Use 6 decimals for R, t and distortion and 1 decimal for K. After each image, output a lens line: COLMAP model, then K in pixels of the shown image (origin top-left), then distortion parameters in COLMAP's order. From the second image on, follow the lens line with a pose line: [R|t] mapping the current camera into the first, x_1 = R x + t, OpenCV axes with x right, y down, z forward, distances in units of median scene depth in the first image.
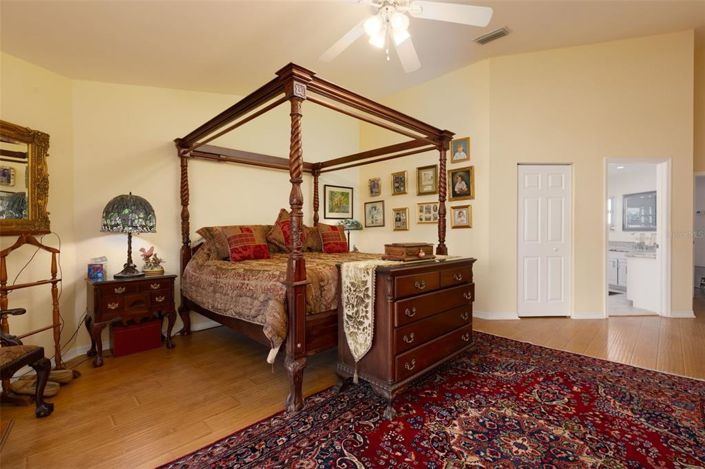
lens RADIAL K [[318.3, 0, 352.5], [0, 318.3, 234.5], [0, 0, 1]] dist [-0.000828, -0.000843]
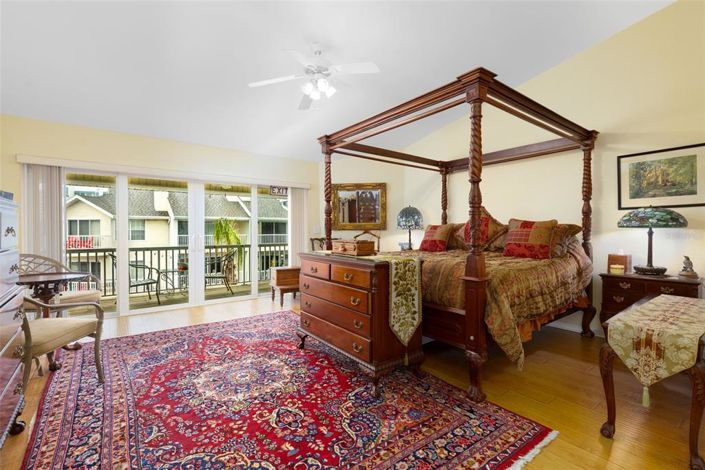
lens RADIAL K [[318.3, 0, 352.5], [0, 318.3, 235.0], [0, 0, 1]] dist [-0.000828, -0.000843]
pose [[-0.128554, 0.027196, -0.991330, 1.435979], [-0.006975, 0.999574, 0.028327, -0.028863], [0.991678, 0.010556, -0.128310, 1.266953]]
